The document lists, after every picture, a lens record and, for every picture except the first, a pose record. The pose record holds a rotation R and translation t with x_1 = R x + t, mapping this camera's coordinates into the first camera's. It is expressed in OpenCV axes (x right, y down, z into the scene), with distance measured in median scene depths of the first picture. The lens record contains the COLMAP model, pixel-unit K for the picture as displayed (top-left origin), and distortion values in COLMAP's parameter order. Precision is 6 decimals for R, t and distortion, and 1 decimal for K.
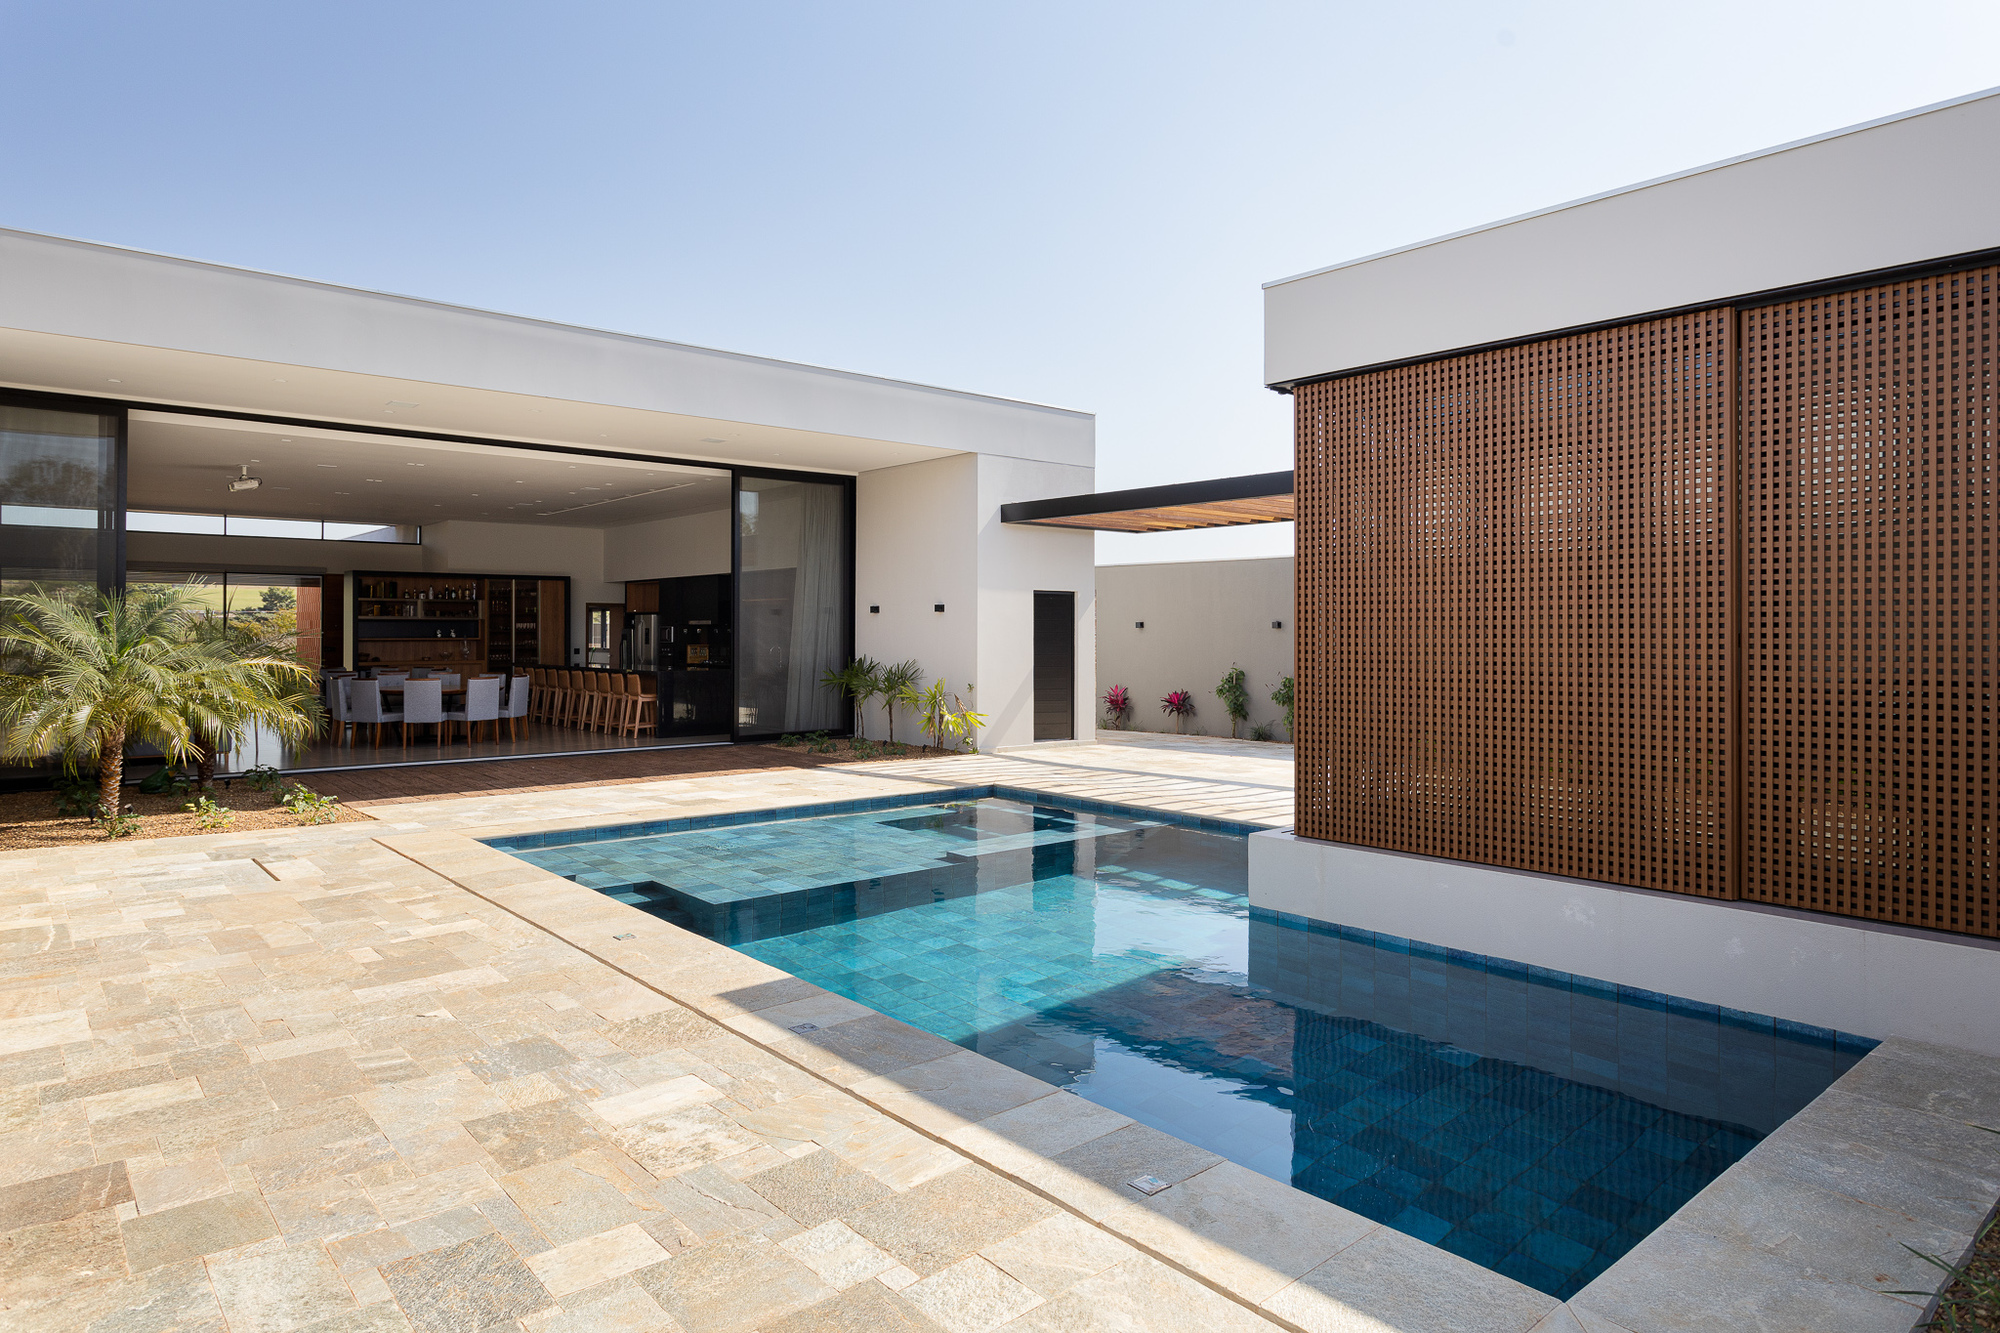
lens RADIAL K [[1201.9, 0, 1004.8], [0, 1201.9, 654.6], [0, 0, 1]] dist [-0.003864, -0.001329]
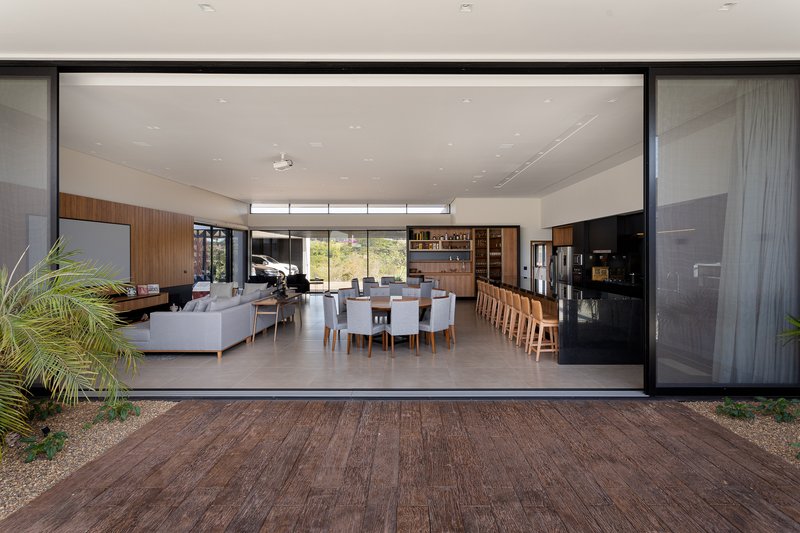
lens RADIAL K [[390.8, 0, 401.6], [0, 390.8, 265.1], [0, 0, 1]] dist [0.003191, 0.000326]
pose [[0.756256, 0.011566, -0.654174, -0.176576], [-0.009722, 0.999932, 0.006440, -0.014103], [0.654204, 0.001490, 0.756317, 0.668291]]
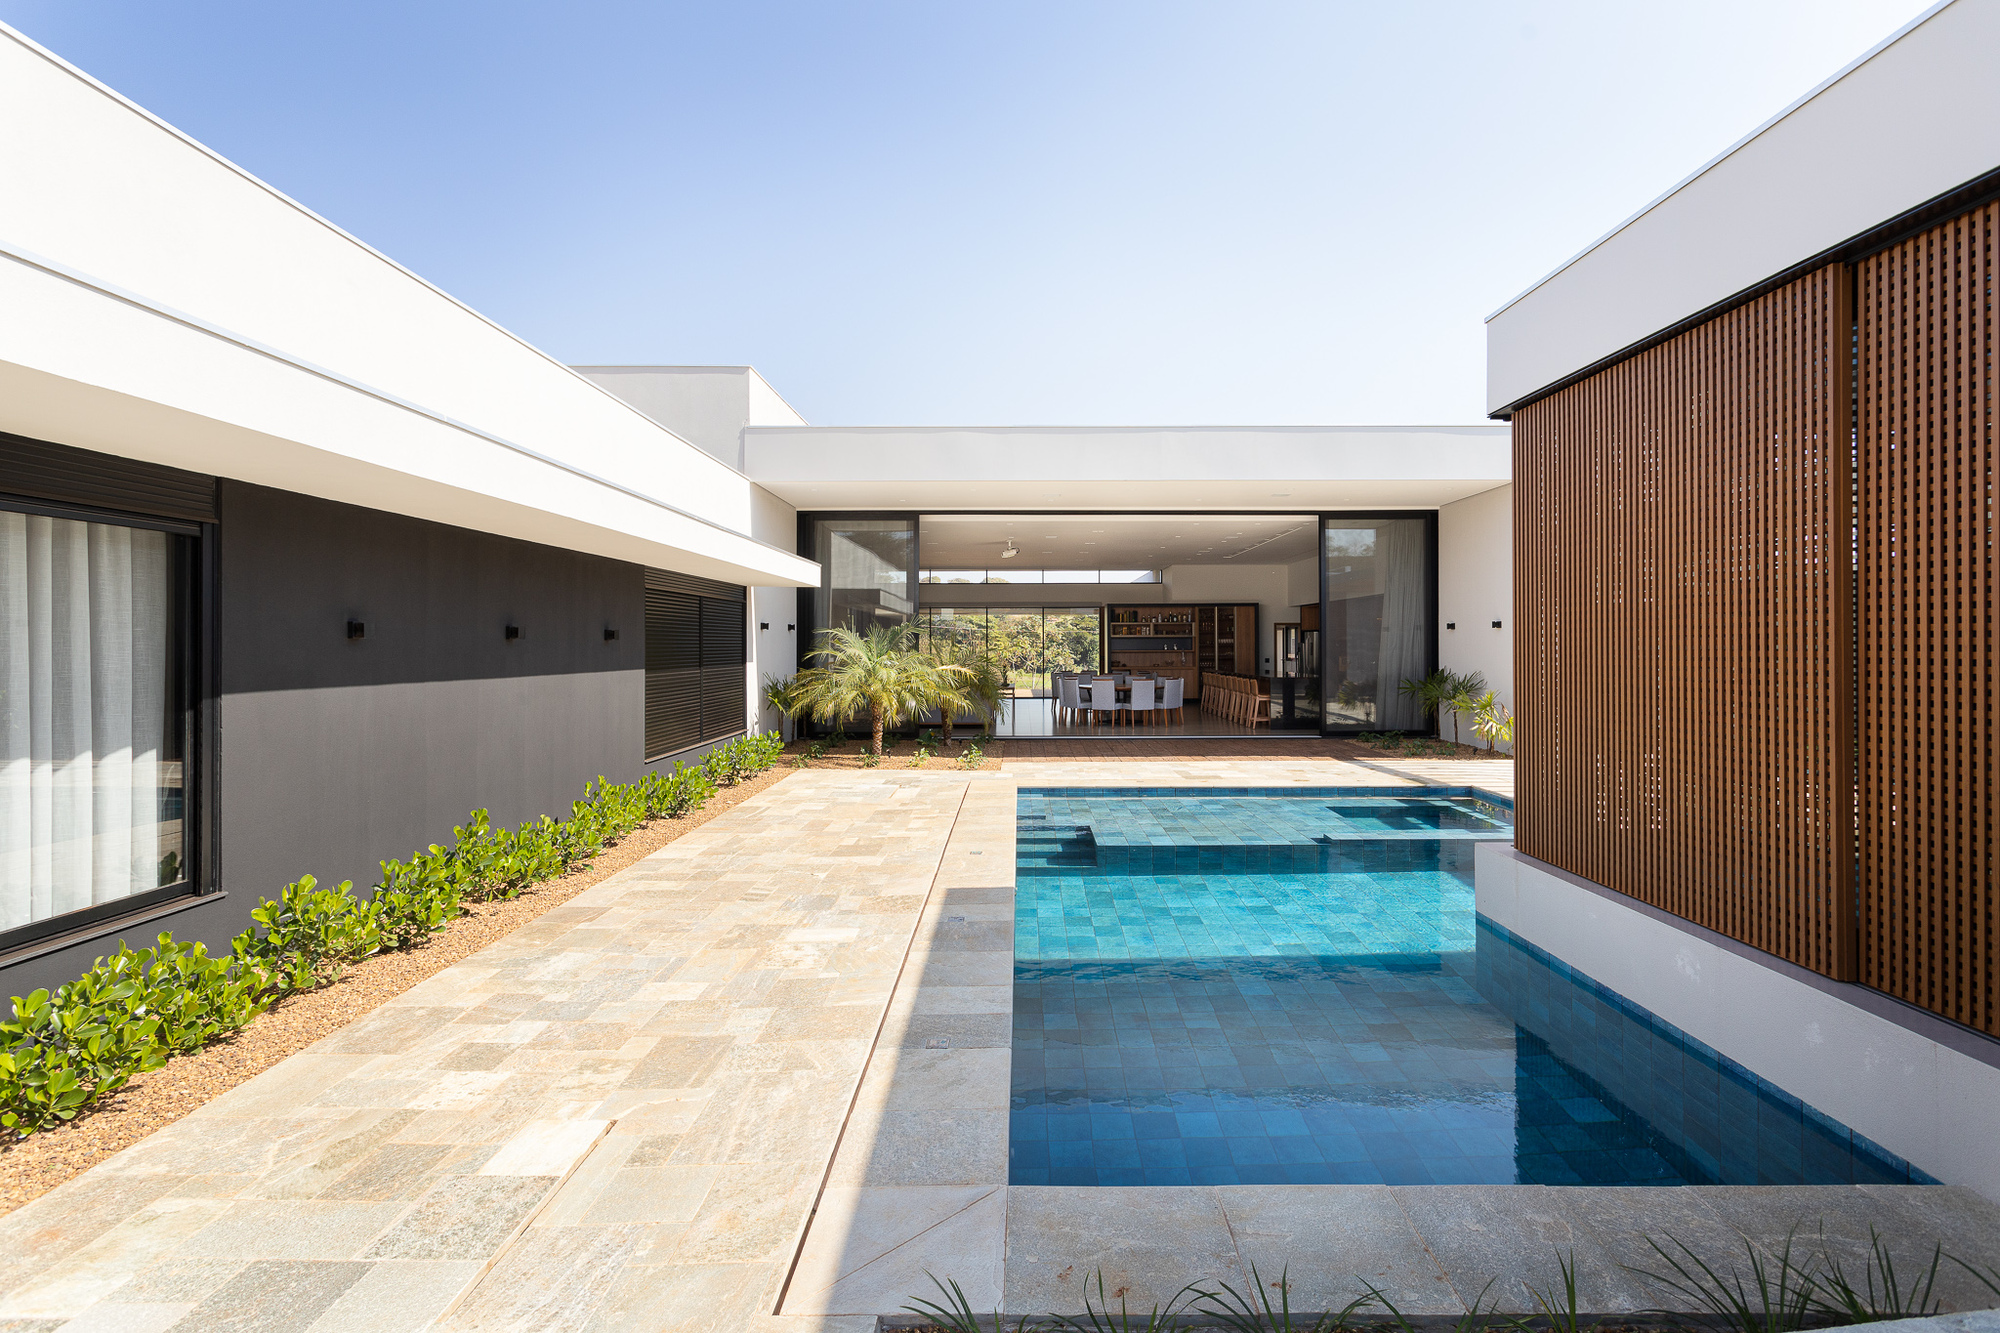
lens RADIAL K [[976.9, 0, 1001.9], [0, 976.9, 656.4], [0, 0, 1]] dist [0.003191, 0.000326]
pose [[0.752244, 0.005730, -0.658860, 0.180921], [-0.009481, 0.999953, -0.002128, -0.003333], [0.658816, 0.007847, 0.752263, 0.033046]]
